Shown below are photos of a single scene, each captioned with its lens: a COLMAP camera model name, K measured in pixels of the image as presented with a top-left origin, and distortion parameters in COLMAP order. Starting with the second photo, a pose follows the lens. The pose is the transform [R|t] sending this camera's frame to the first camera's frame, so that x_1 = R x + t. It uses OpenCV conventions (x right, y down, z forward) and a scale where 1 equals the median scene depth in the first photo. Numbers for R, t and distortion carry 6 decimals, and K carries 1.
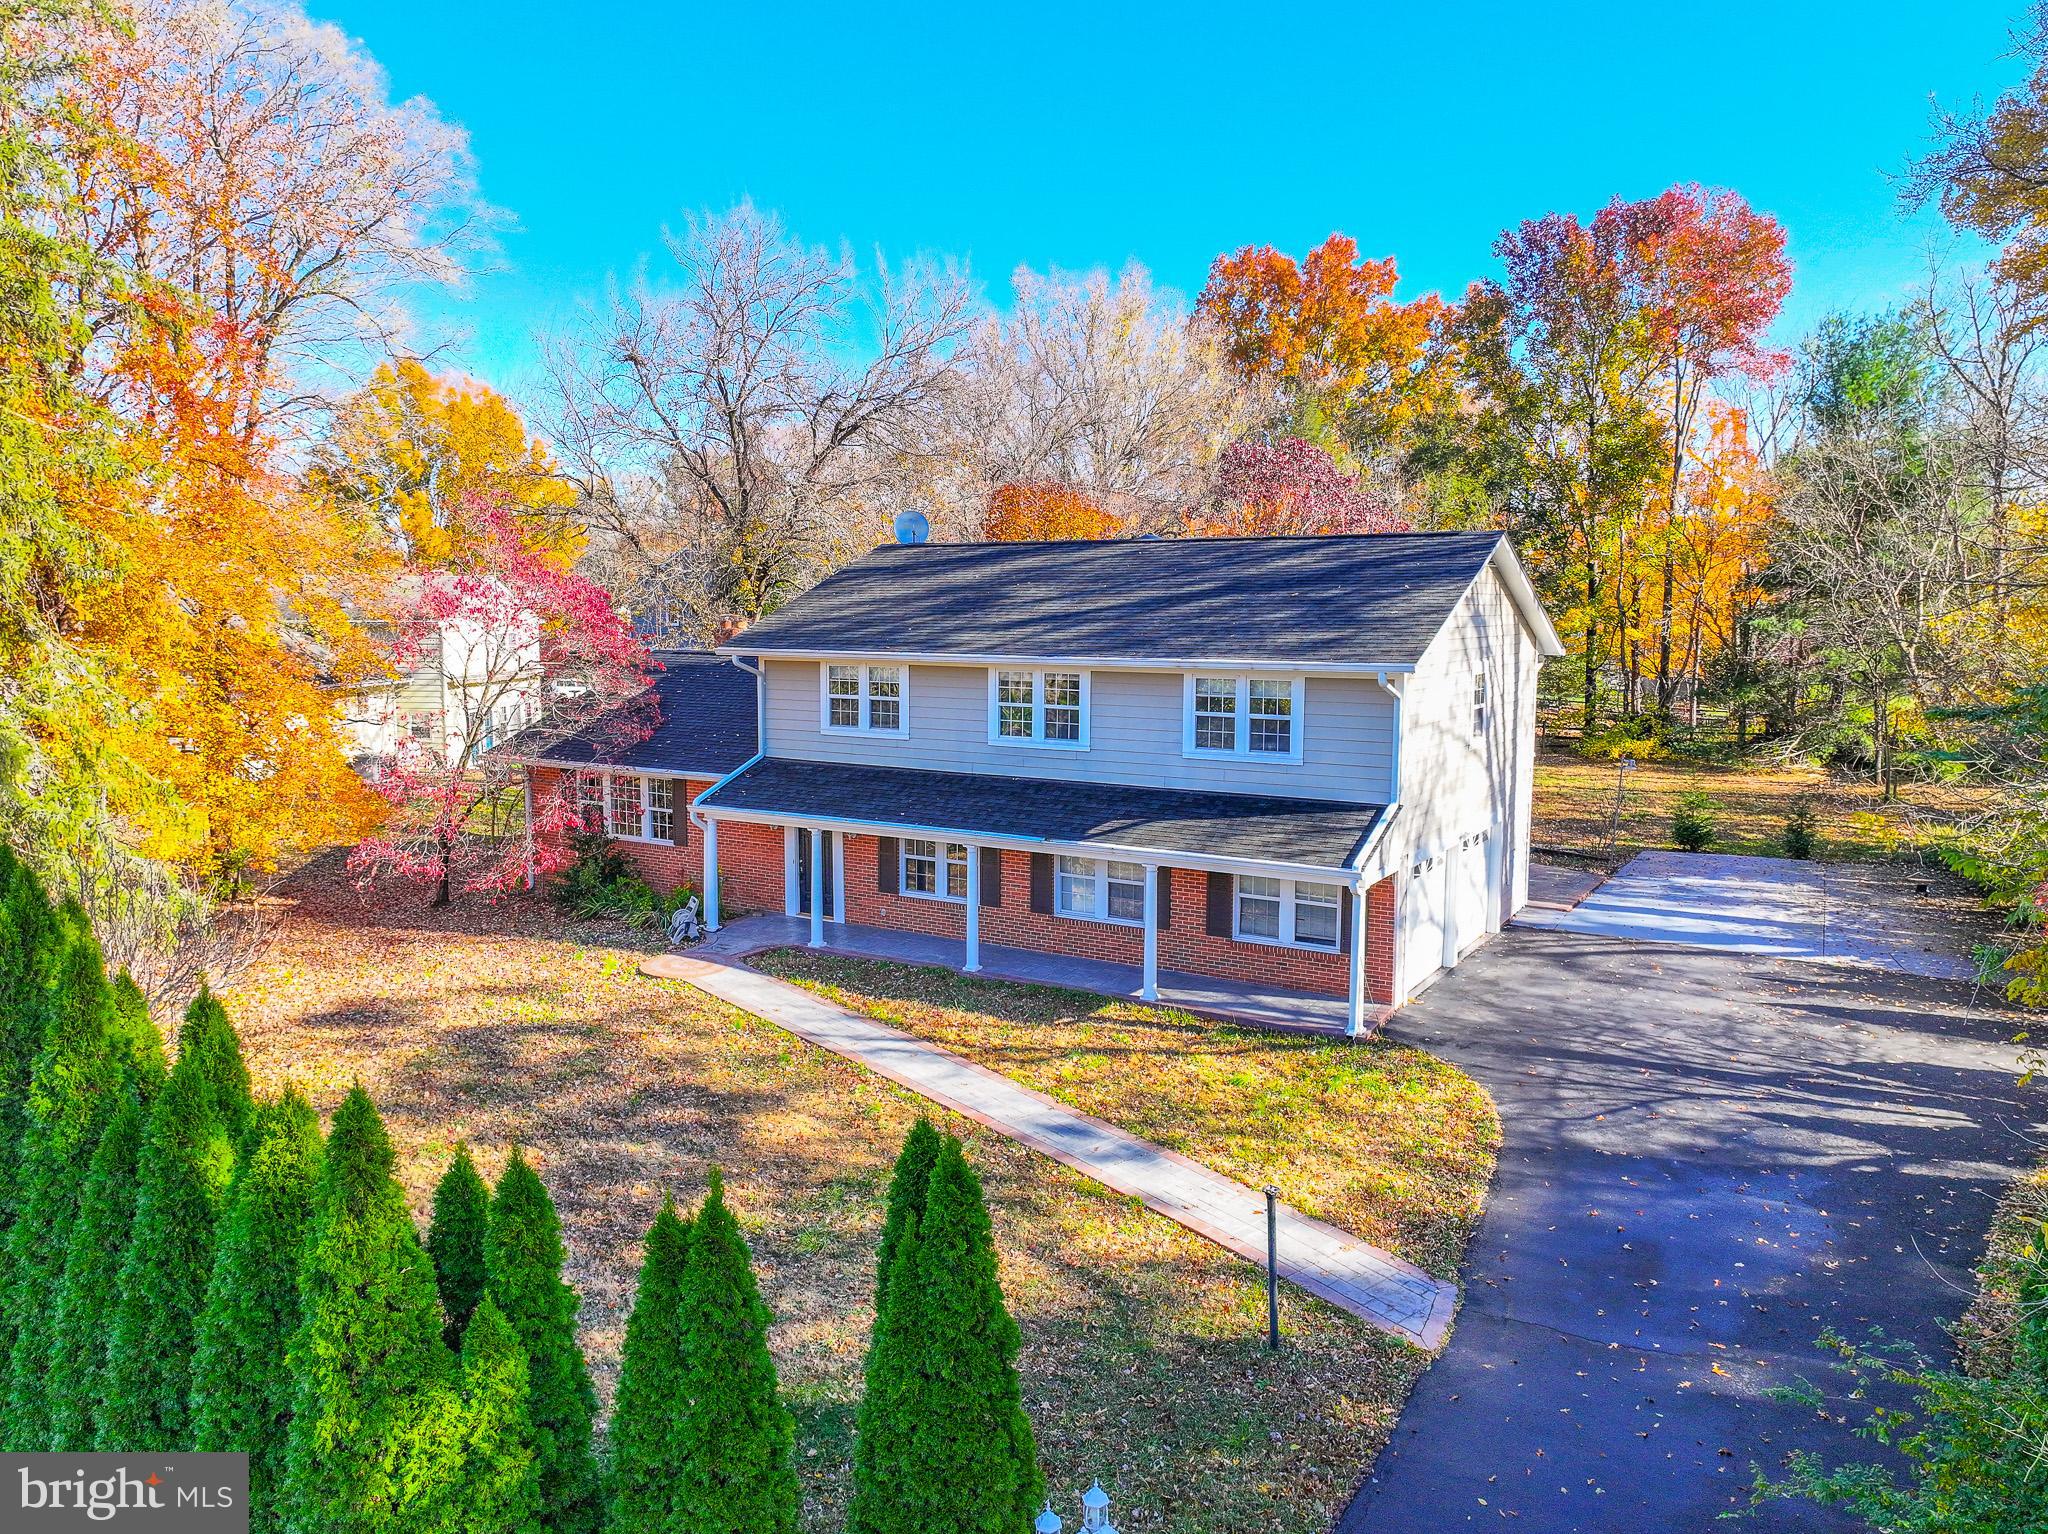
lens RADIAL K [[1411.3, 0, 1016.7], [0, 1411.3, 782.9], [0, 0, 1]] dist [0.004394, 0.001314]
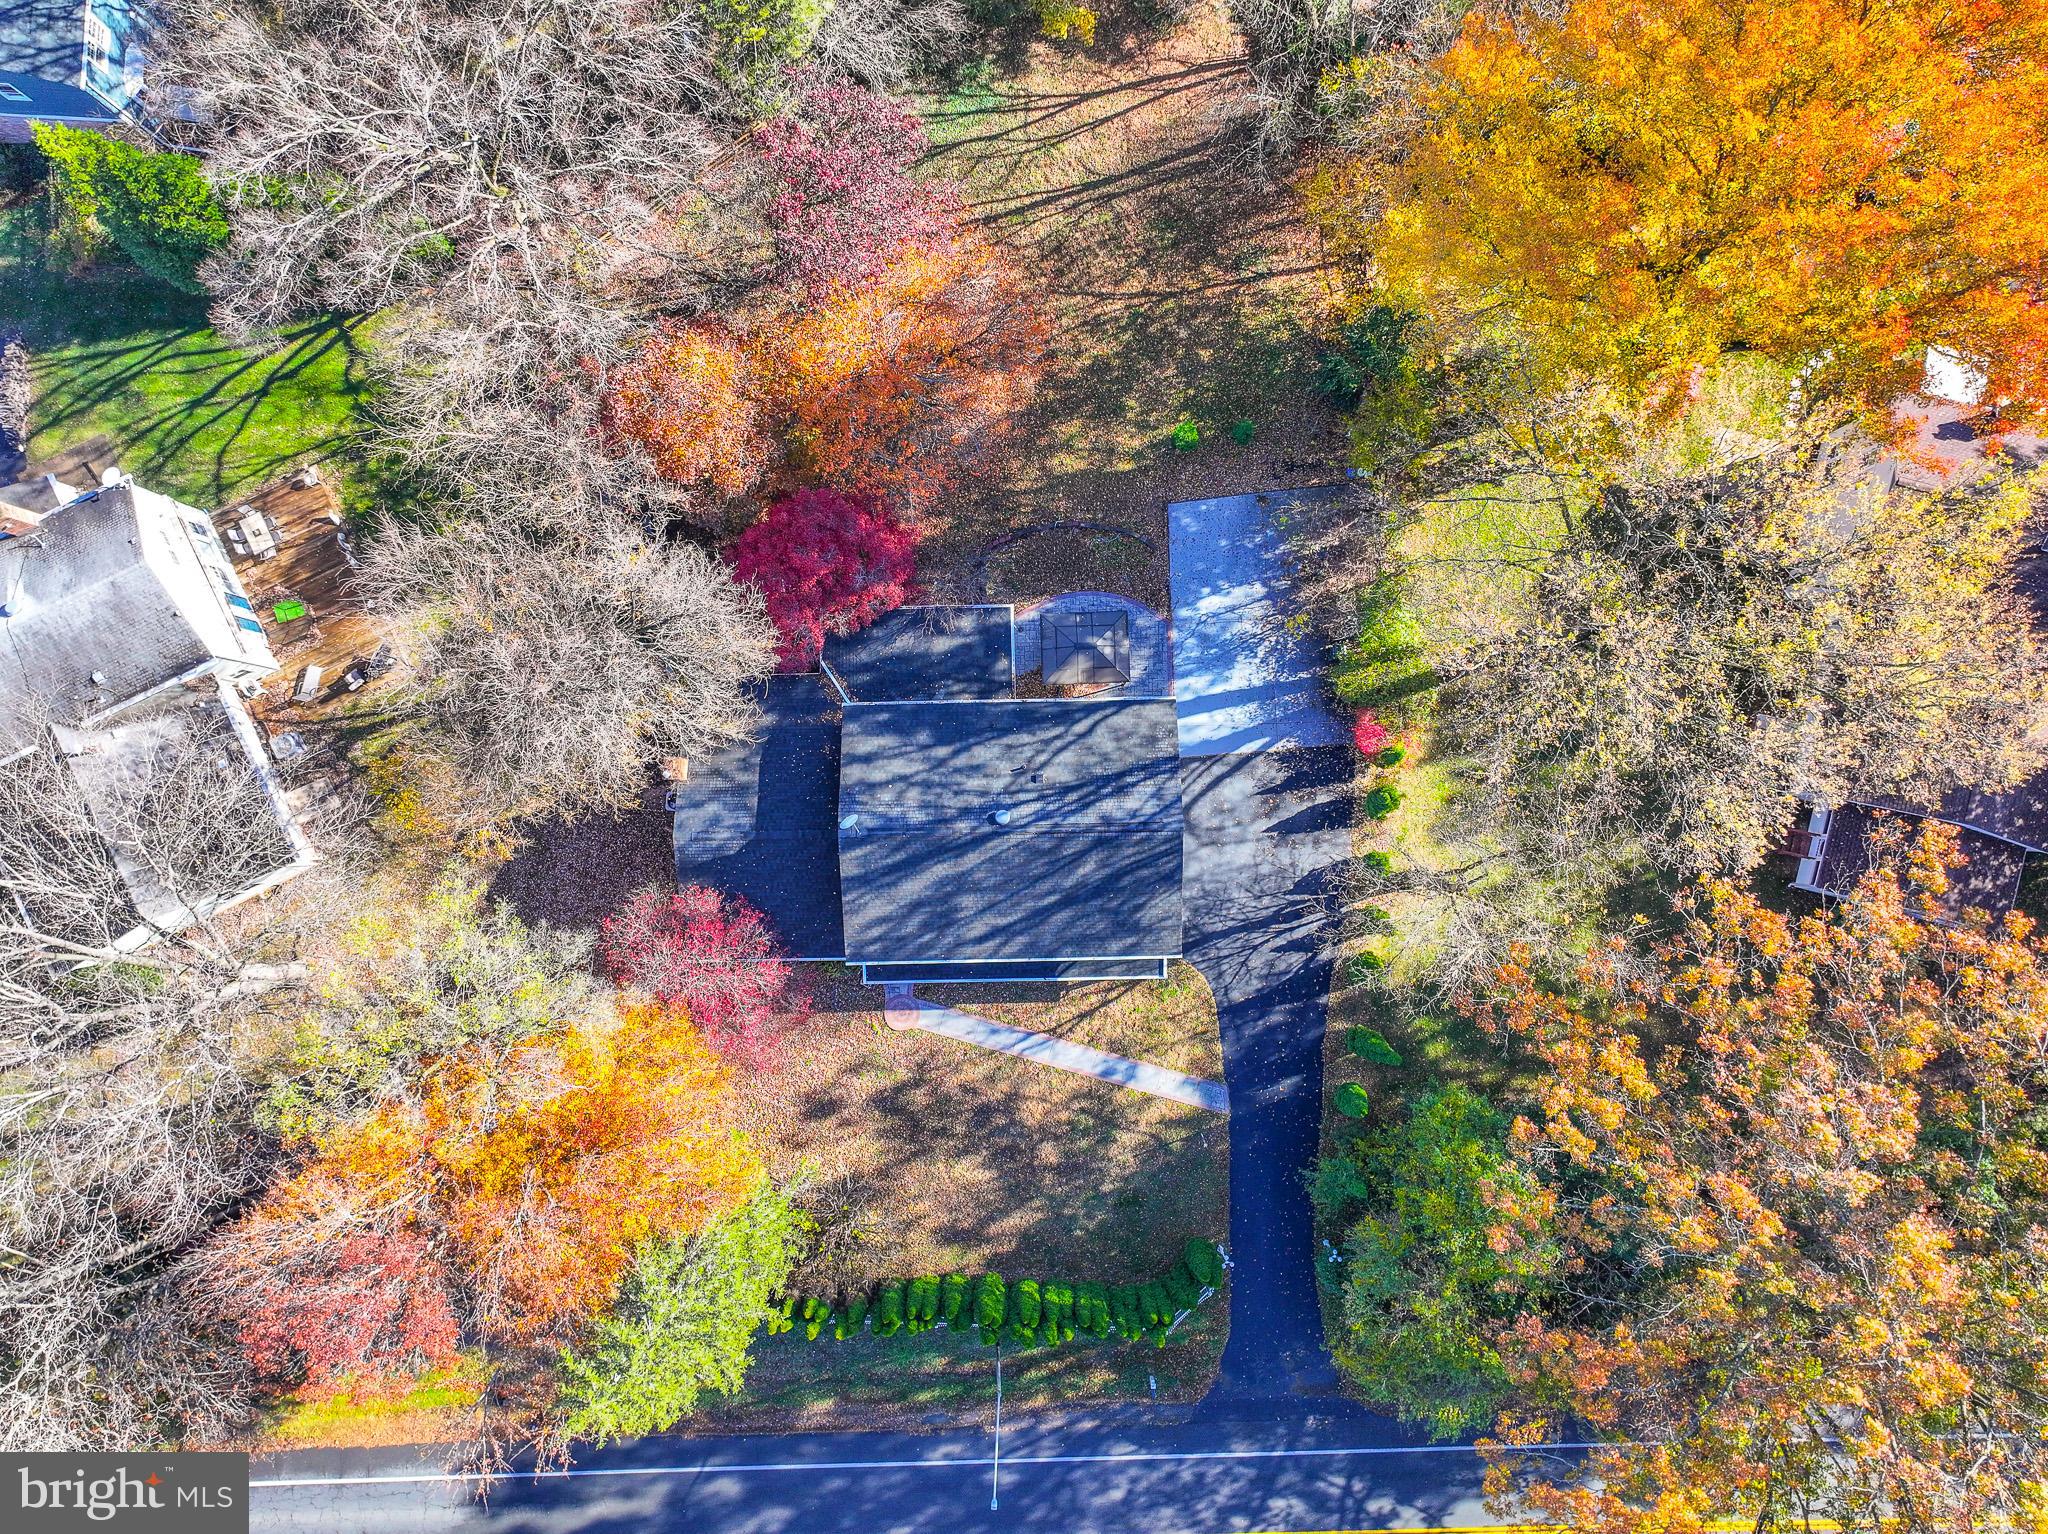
lens RADIAL K [[1502.0, 0, 1016.7], [0, 1502.0, 738.0], [0, 0, 1]] dist [0.001193, -0.002499]
pose [[0.846237, -0.531672, 0.034751, 0.131819], [0.067062, 0.170990, 0.982988, -3.119126], [-0.528570, -0.829510, 0.180353, 0.990271]]
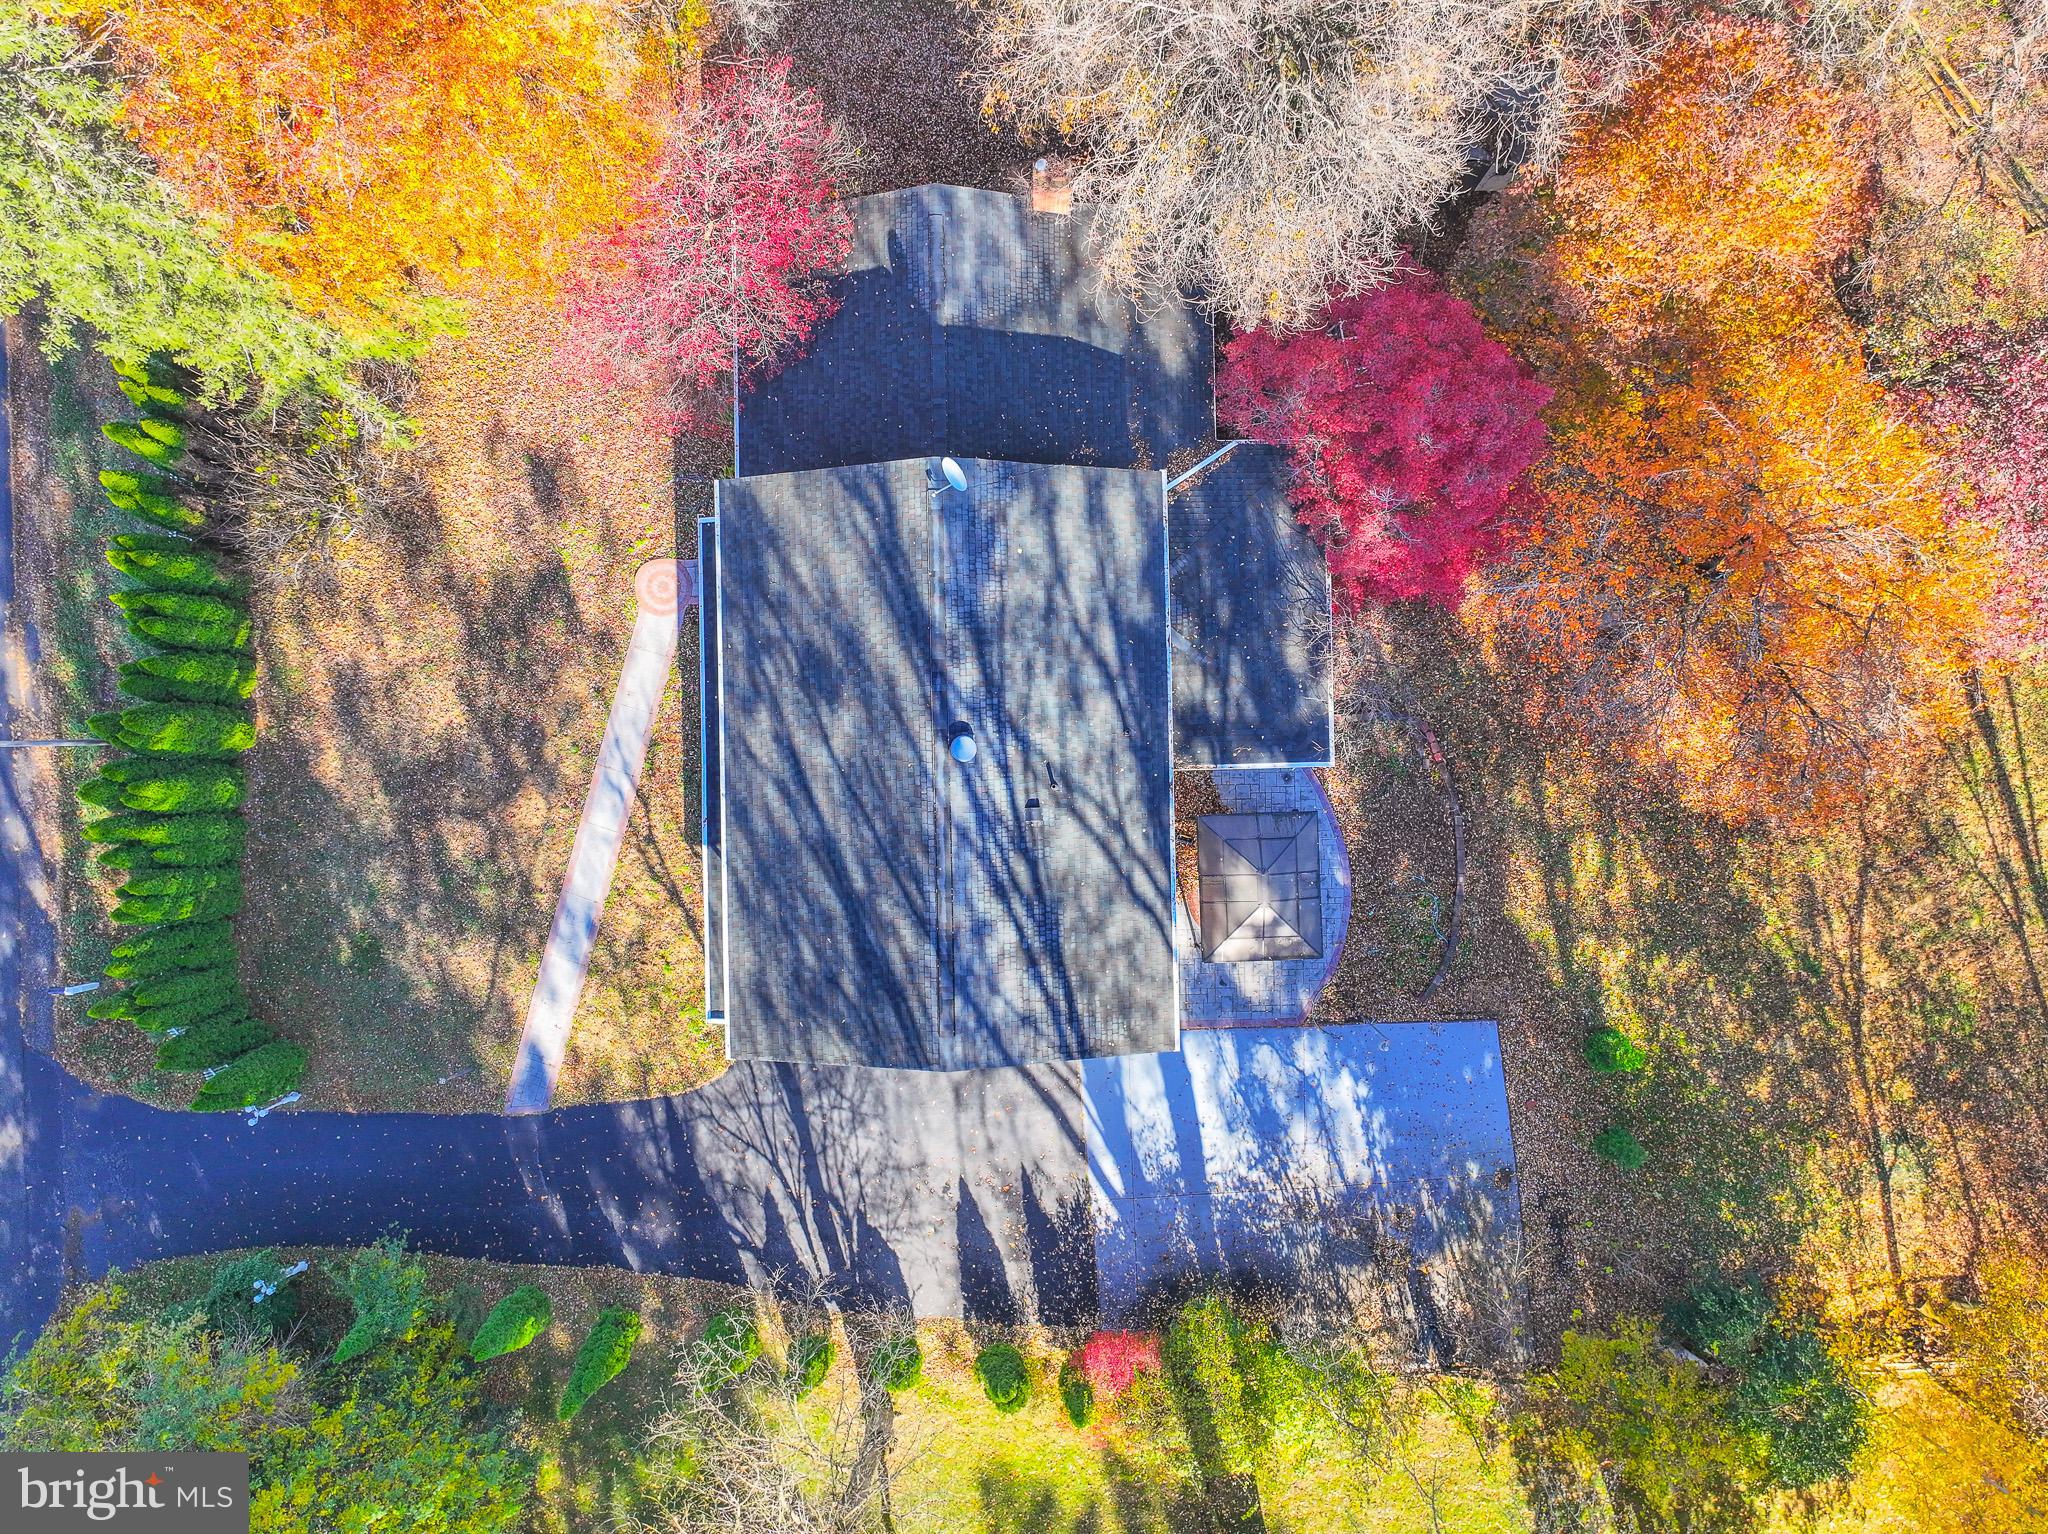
lens RADIAL K [[1411.3, 0, 1016.7], [0, 1411.3, 782.9], [0, 0, 1]] dist [0.004394, 0.001314]
pose [[0.533443, 0.845804, 0.007329, 0.170234], [-0.134235, 0.076101, 0.988023, -1.742058], [0.835116, -0.528038, 0.154132, 1.175044]]
